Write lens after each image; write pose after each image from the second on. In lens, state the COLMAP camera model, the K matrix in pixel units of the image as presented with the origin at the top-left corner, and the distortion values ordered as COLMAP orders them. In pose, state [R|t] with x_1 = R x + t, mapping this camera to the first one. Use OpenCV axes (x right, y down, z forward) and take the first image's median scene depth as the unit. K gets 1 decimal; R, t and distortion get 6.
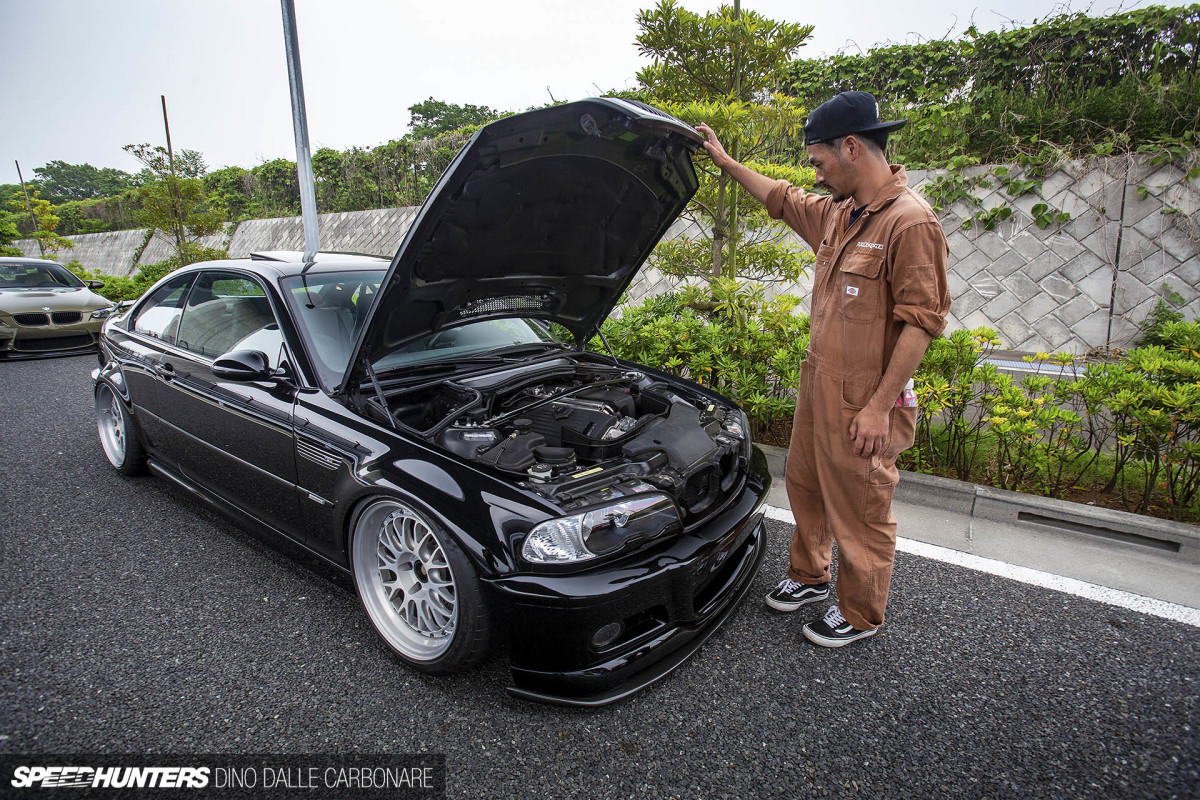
lens RADIAL K [[544.7, 0, 600.0], [0, 544.7, 400.0], [0, 0, 1]] dist [-0.046496, 0.012181]
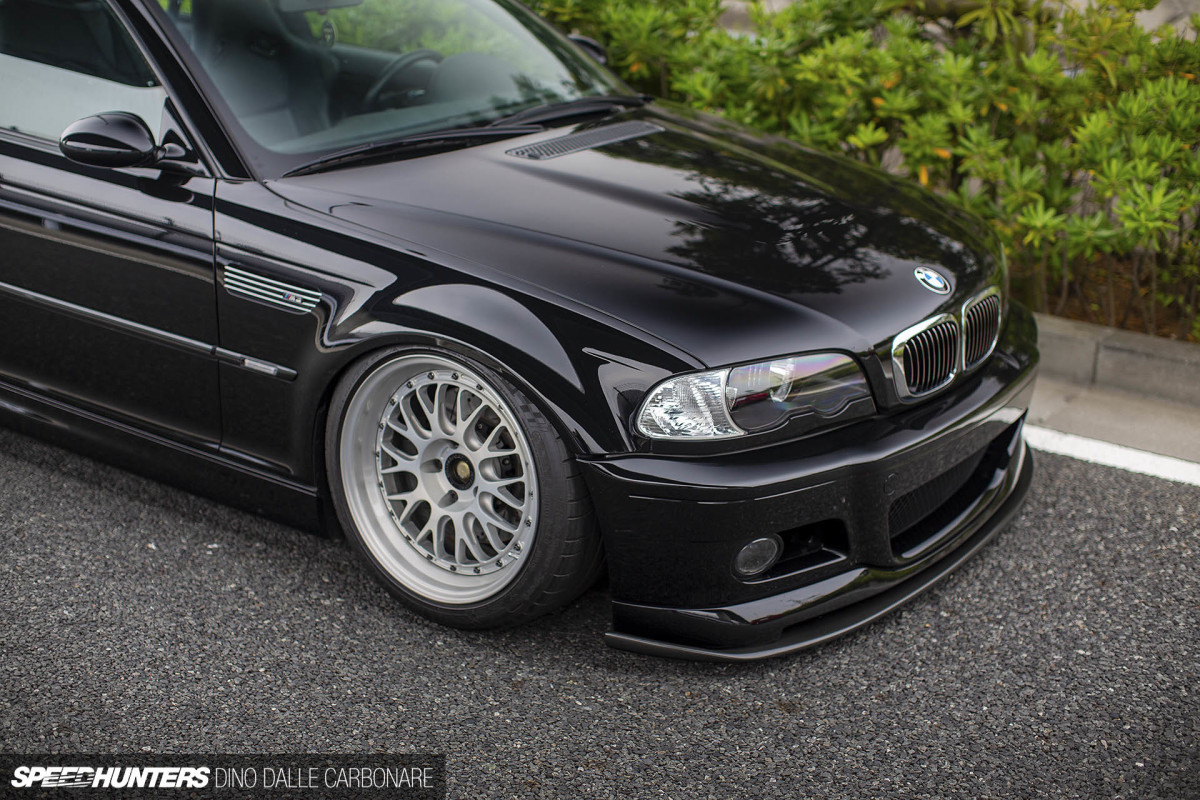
lens RADIAL K [[1739.2, 0, 600.8], [0, 1739.2, 371.8], [0, 0, 1]] dist [-0.156037, 0.173985]
pose [[0.999777, 0.014612, -0.015220, -0.109603], [-0.013436, 0.997119, 0.074649, 0.038105], [0.016267, -0.074428, 0.997094, -0.811405]]
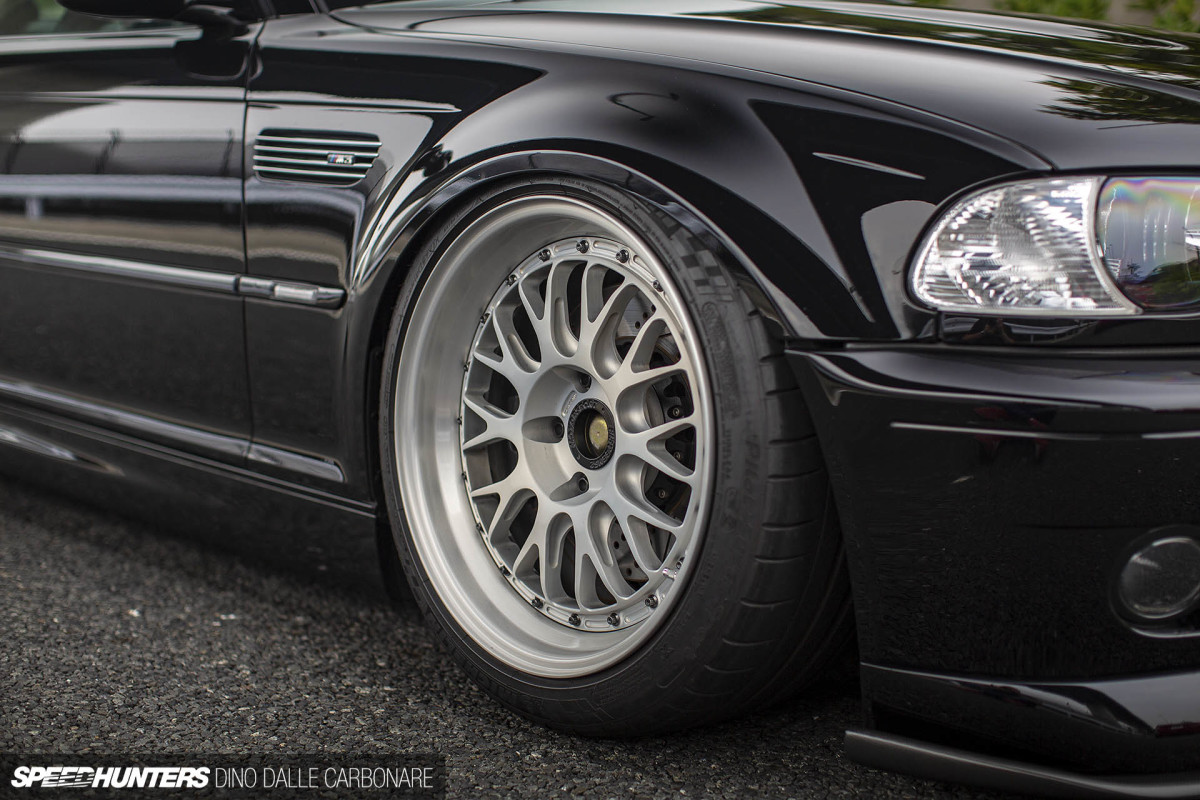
lens RADIAL K [[1739.2, 0, 600.8], [0, 1739.2, 371.8], [0, 0, 1]] dist [-0.156037, 0.173985]
pose [[0.971457, 0.011133, -0.236954, -0.054000], [-0.039743, 0.992418, -0.116309, 0.325223], [0.233863, 0.122407, 0.964533, -0.042619]]
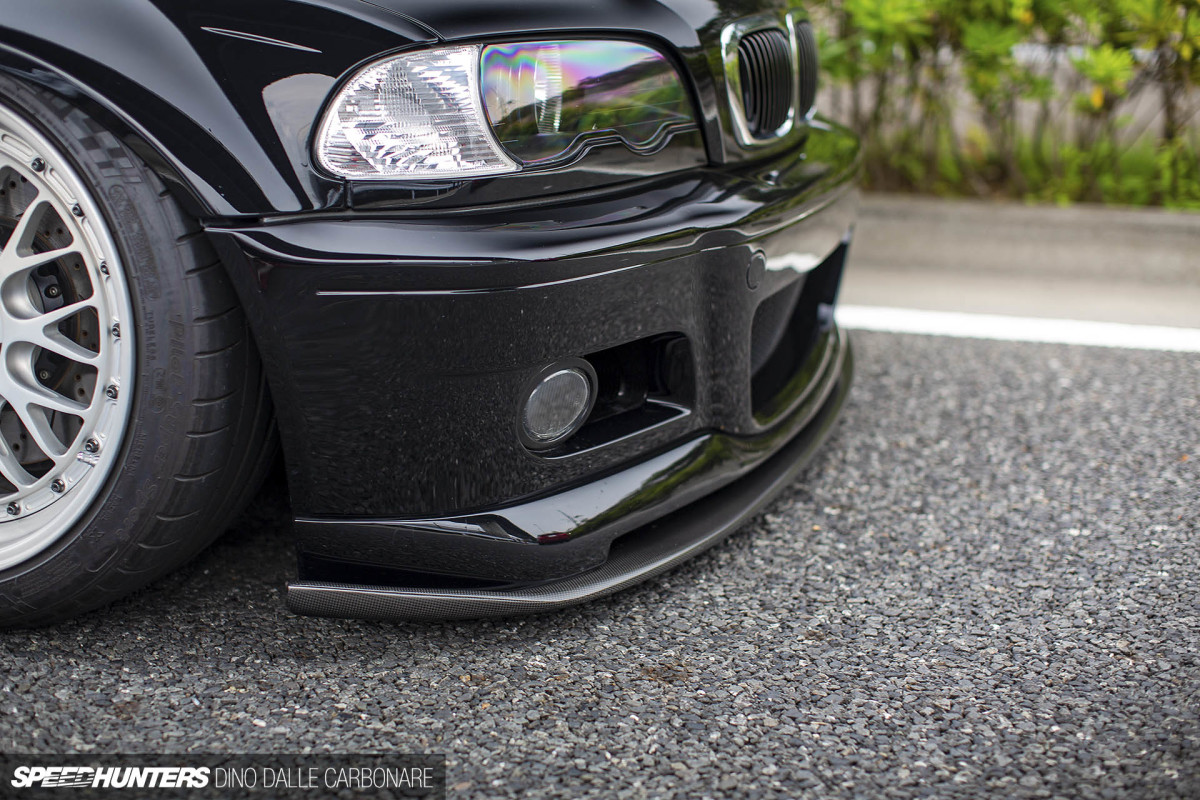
lens RADIAL K [[1739.2, 0, 600.8], [0, 1739.2, 371.8], [0, 0, 1]] dist [-0.156037, 0.173985]
pose [[0.957250, -0.078584, 0.278382, -0.201324], [0.077520, 0.996880, 0.014845, 0.290640], [-0.278680, 0.007370, 0.960356, -0.074556]]
